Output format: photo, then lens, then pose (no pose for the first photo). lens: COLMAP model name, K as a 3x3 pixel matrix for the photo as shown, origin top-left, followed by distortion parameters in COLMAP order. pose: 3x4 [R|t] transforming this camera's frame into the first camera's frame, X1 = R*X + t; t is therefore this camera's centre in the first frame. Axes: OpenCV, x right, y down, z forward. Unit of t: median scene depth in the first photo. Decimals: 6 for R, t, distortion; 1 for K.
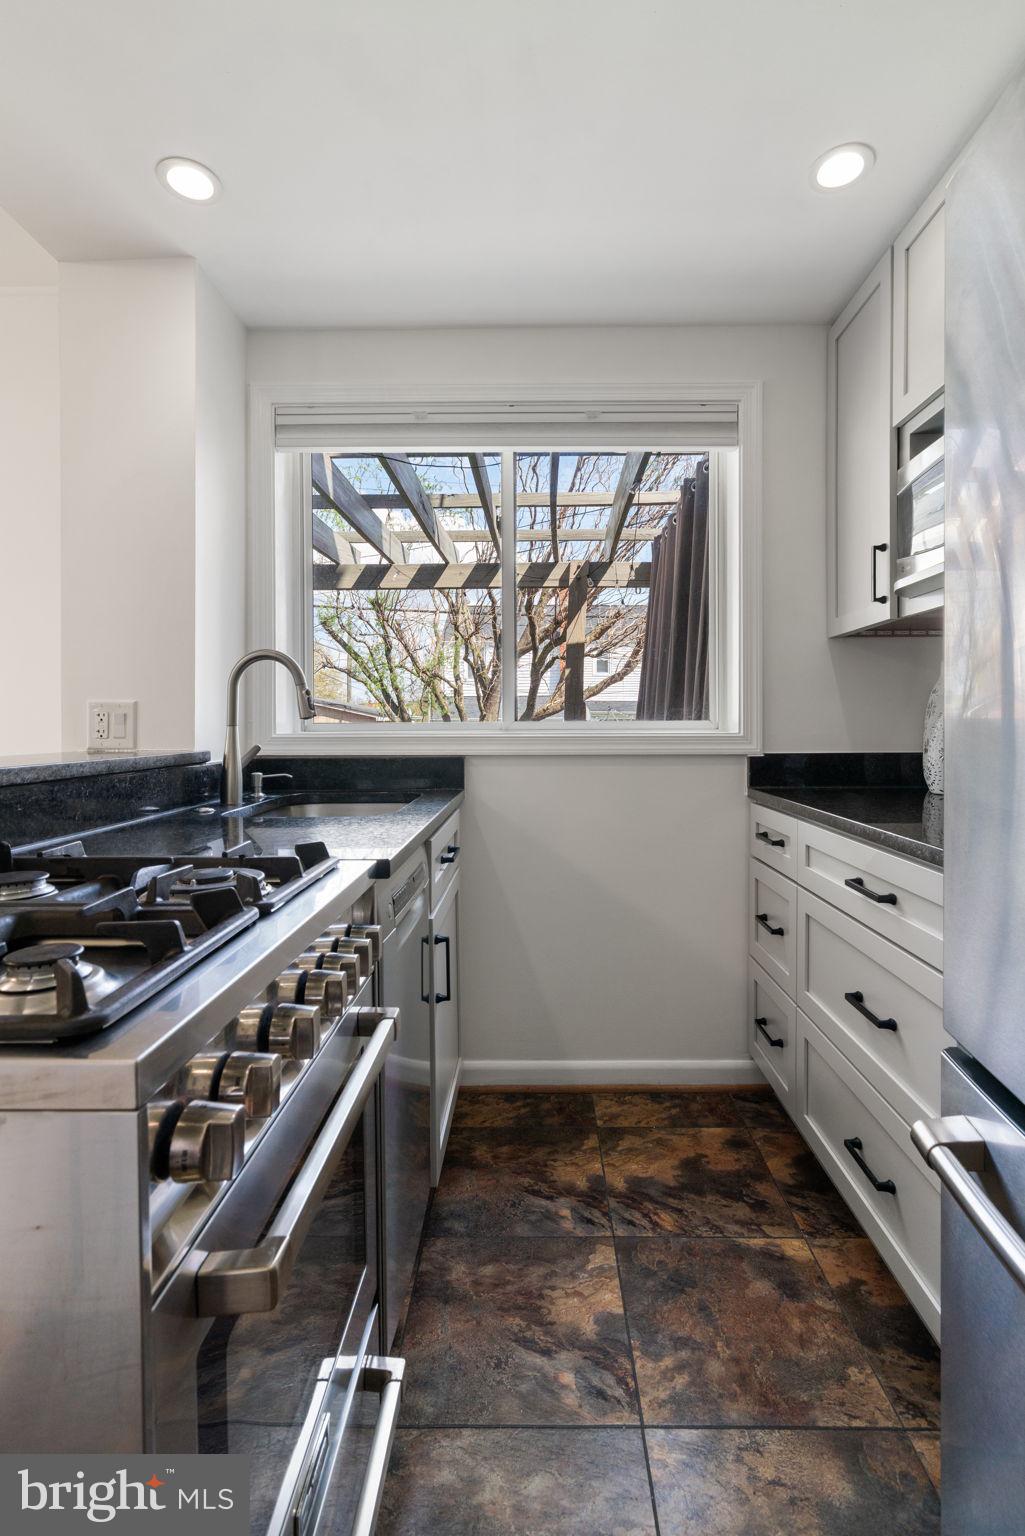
lens RADIAL K [[706.1, 0, 523.5], [0, 706.1, 741.0], [0, 0, 1]] dist [-0.003417, -0.000659]
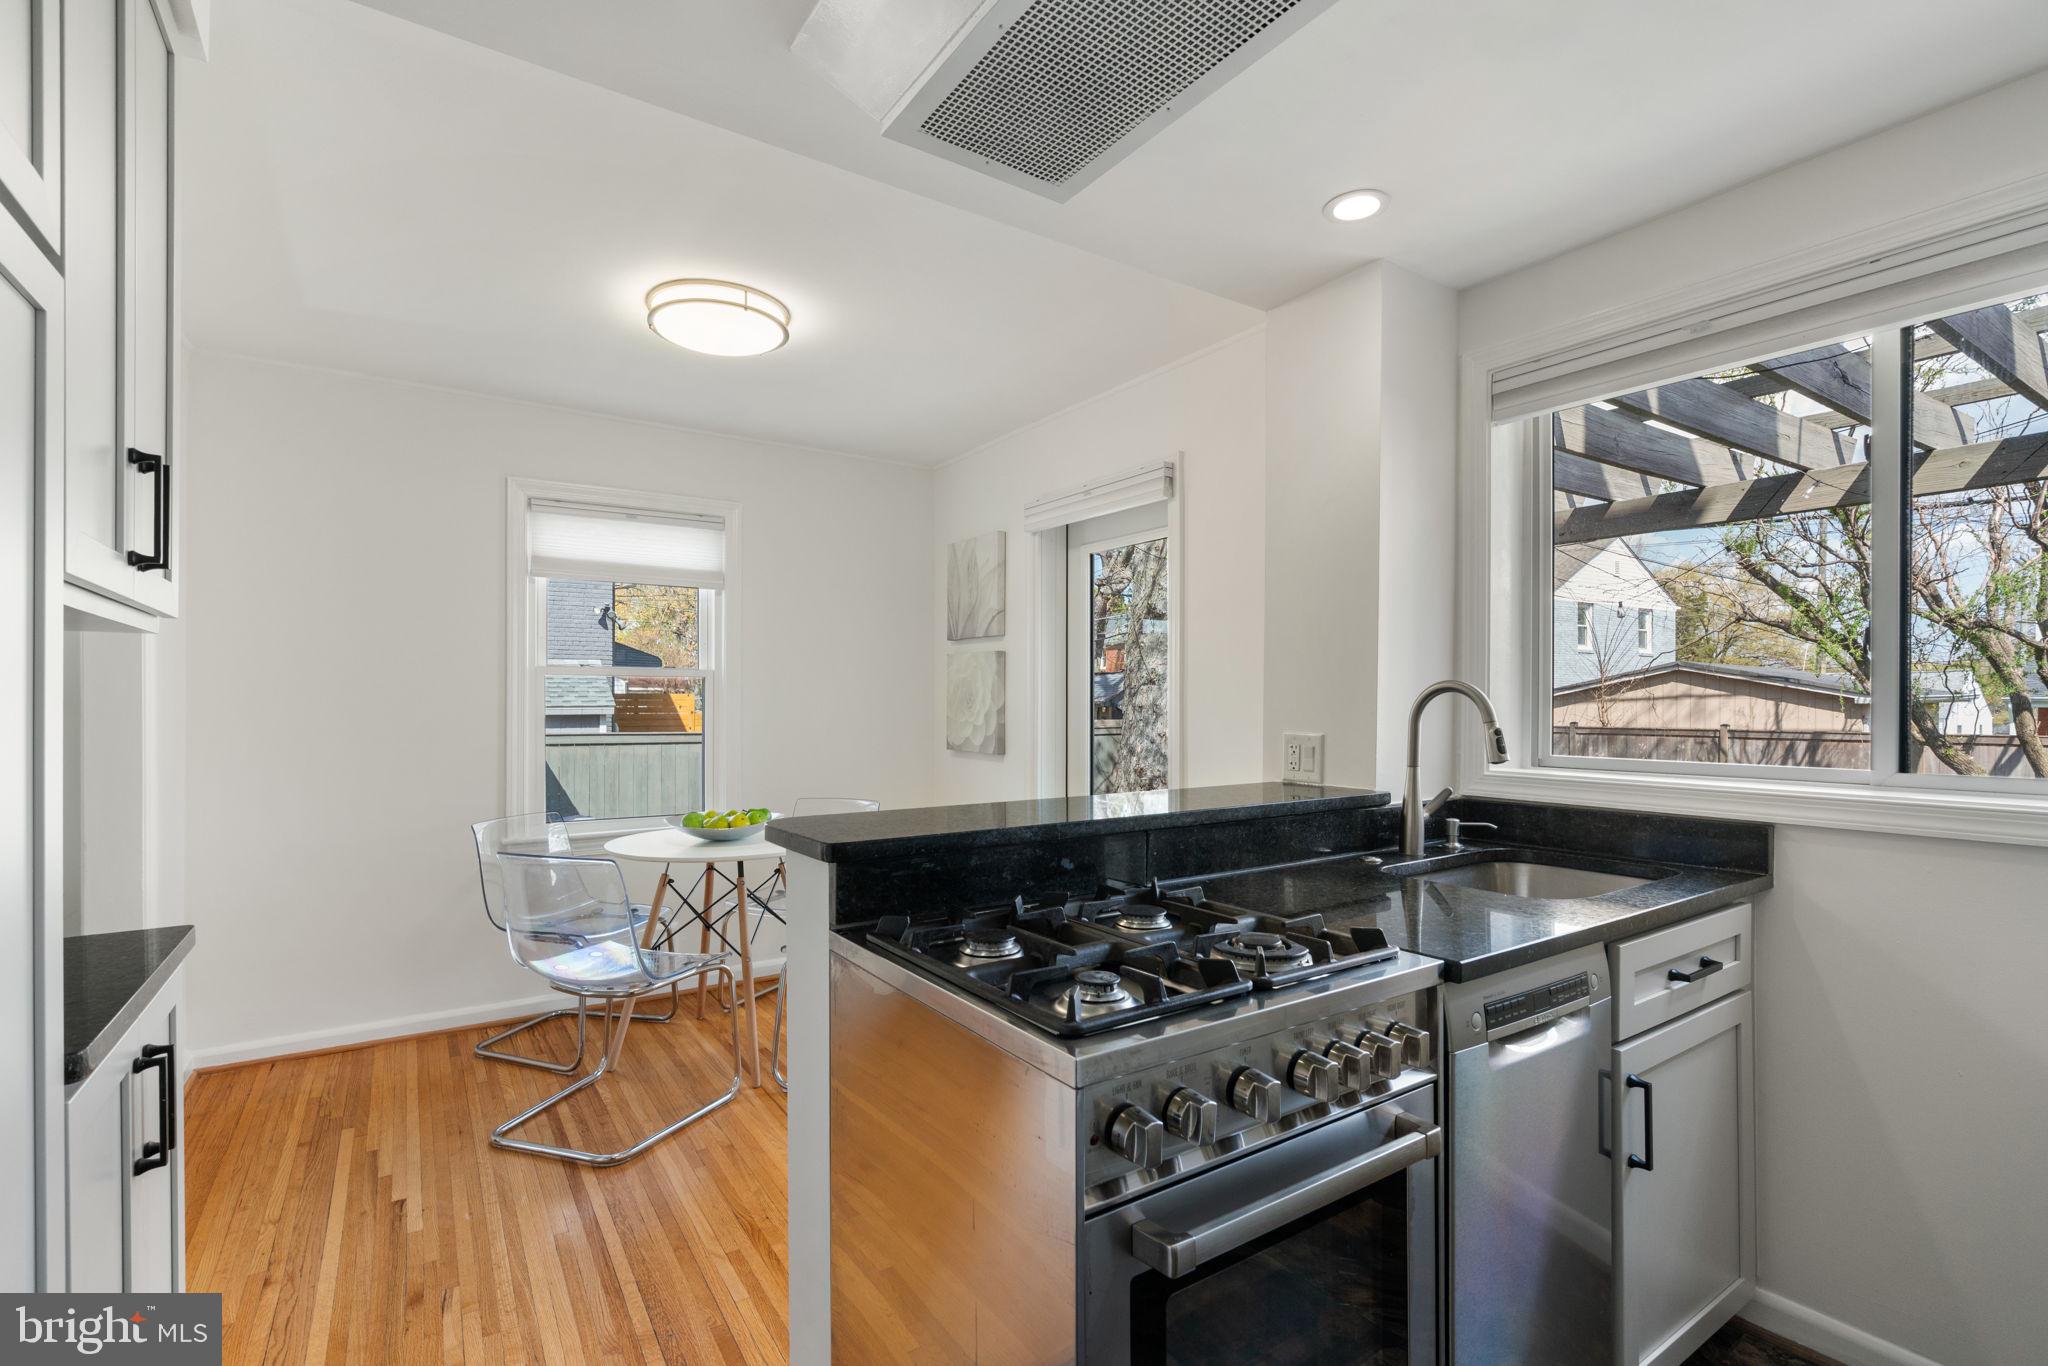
lens RADIAL K [[941.5, 0, 1023.4], [0, 941.5, 697.9], [0, 0, 1]] dist [-0.003417, -0.000659]
pose [[0.566277, 0.000512, -0.824215, 0.263808], [-0.016388, 0.999809, -0.010639, -0.079677], [0.824052, 0.019532, 0.566177, -0.071770]]
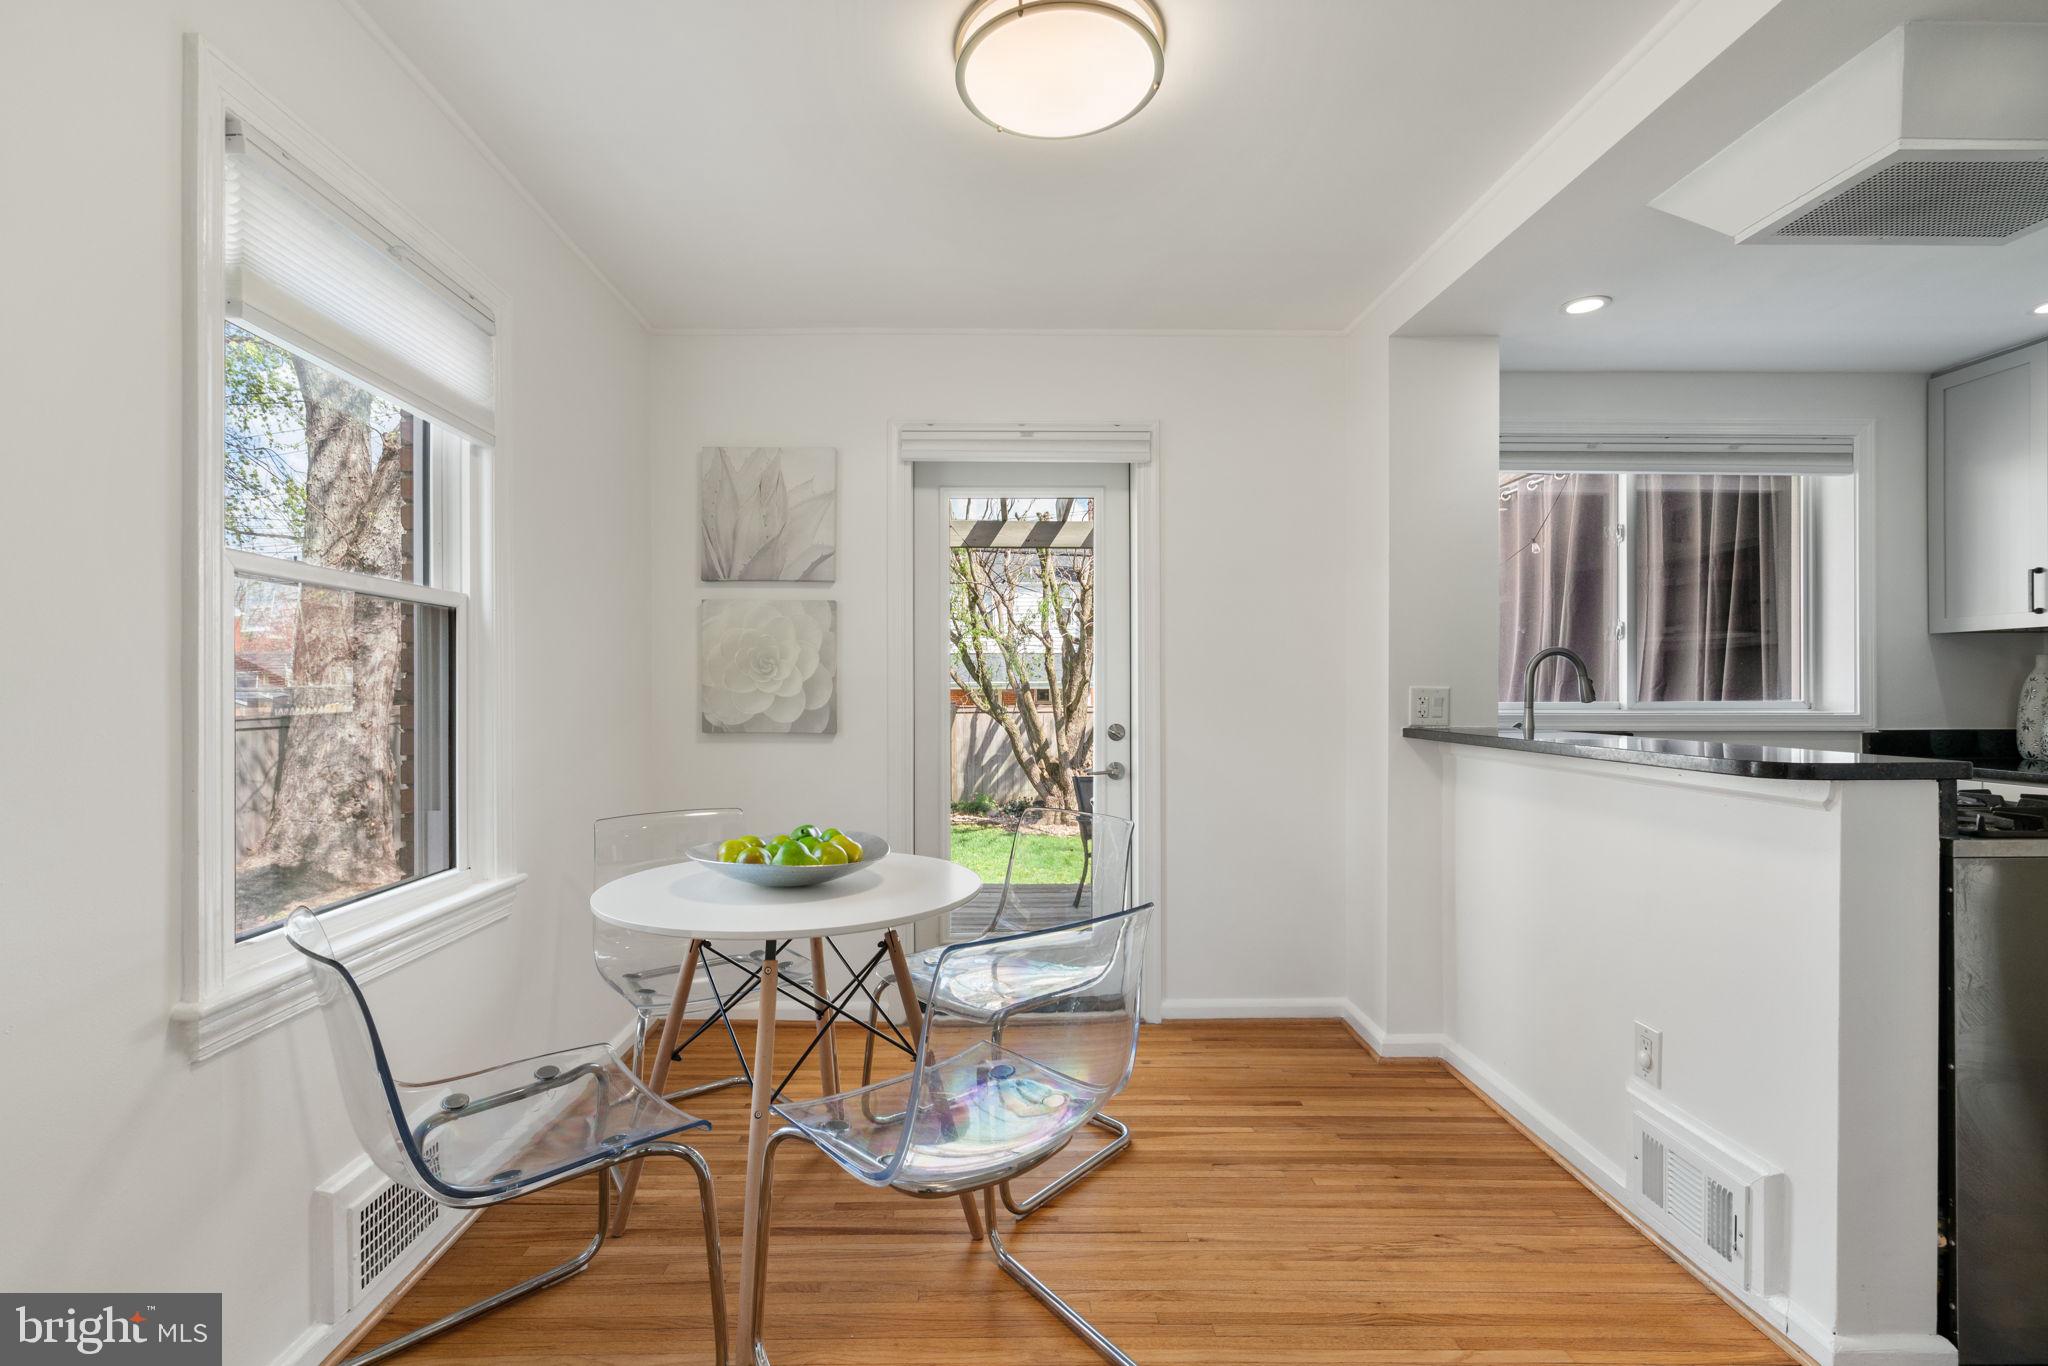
lens RADIAL K [[941.5, 0, 995.3], [0, 941.5, 693.4], [0, 0, 1]] dist [-0.003417, -0.000659]
pose [[0.999616, 0.001640, 0.027656, -1.282803], [-0.001168, 0.999854, -0.017057, -0.015882], [-0.027680, 0.017018, 0.999472, -0.583202]]
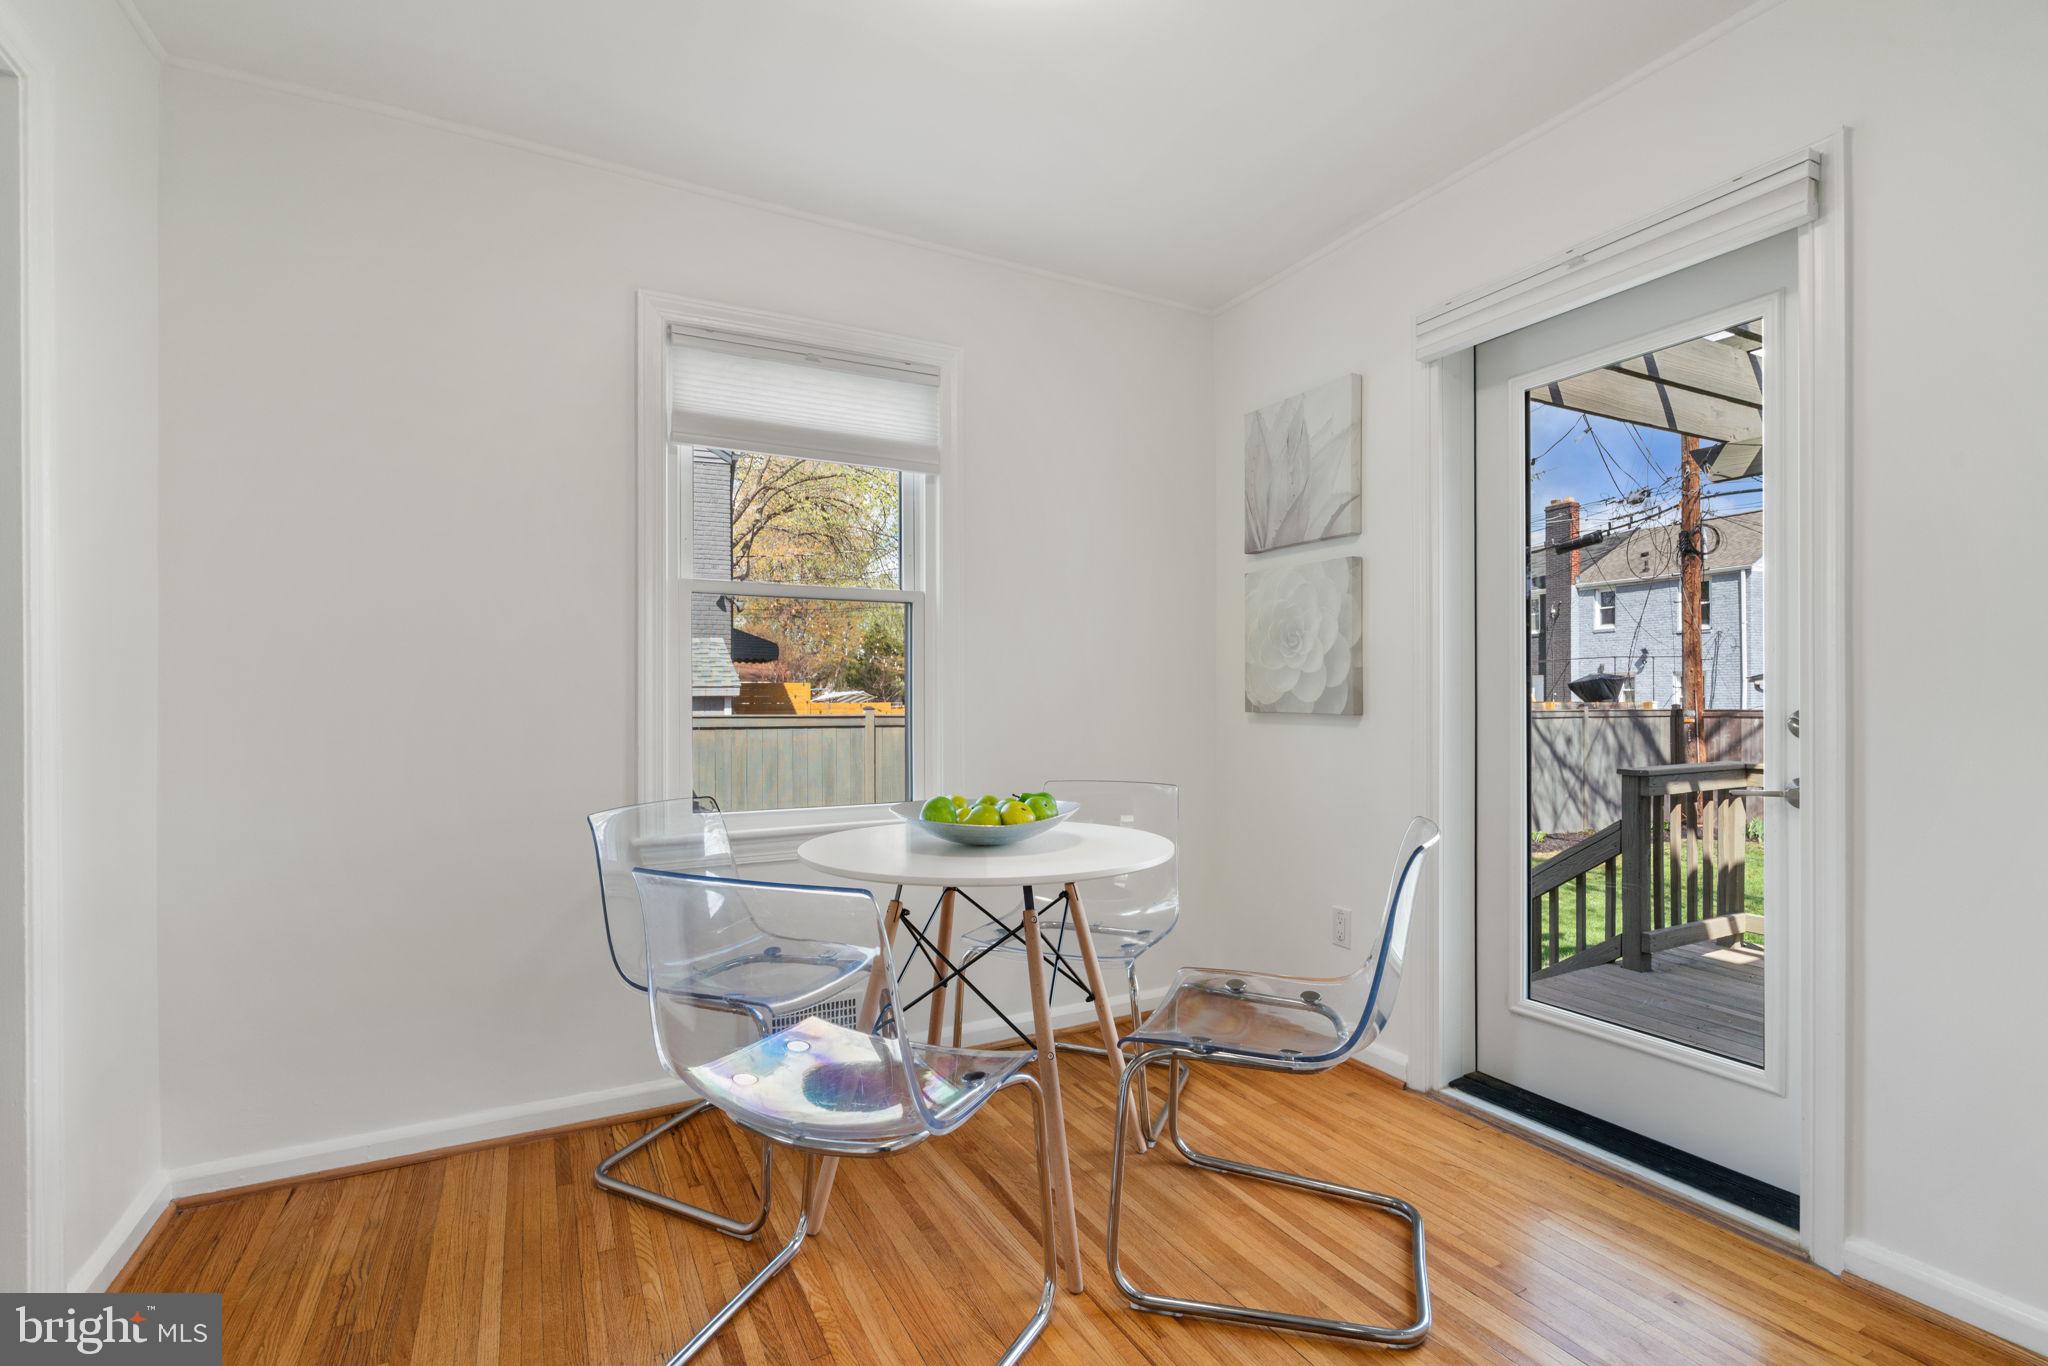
lens RADIAL K [[941.5, 0, 1022.3], [0, 941.5, 693.7], [0, 0, 1]] dist [-0.003417, -0.000659]
pose [[0.480287, -0.001682, -0.877110, -0.537060], [-0.013083, 0.999873, -0.009082, 0.013827], [0.877014, 0.015837, 0.480204, -0.009067]]
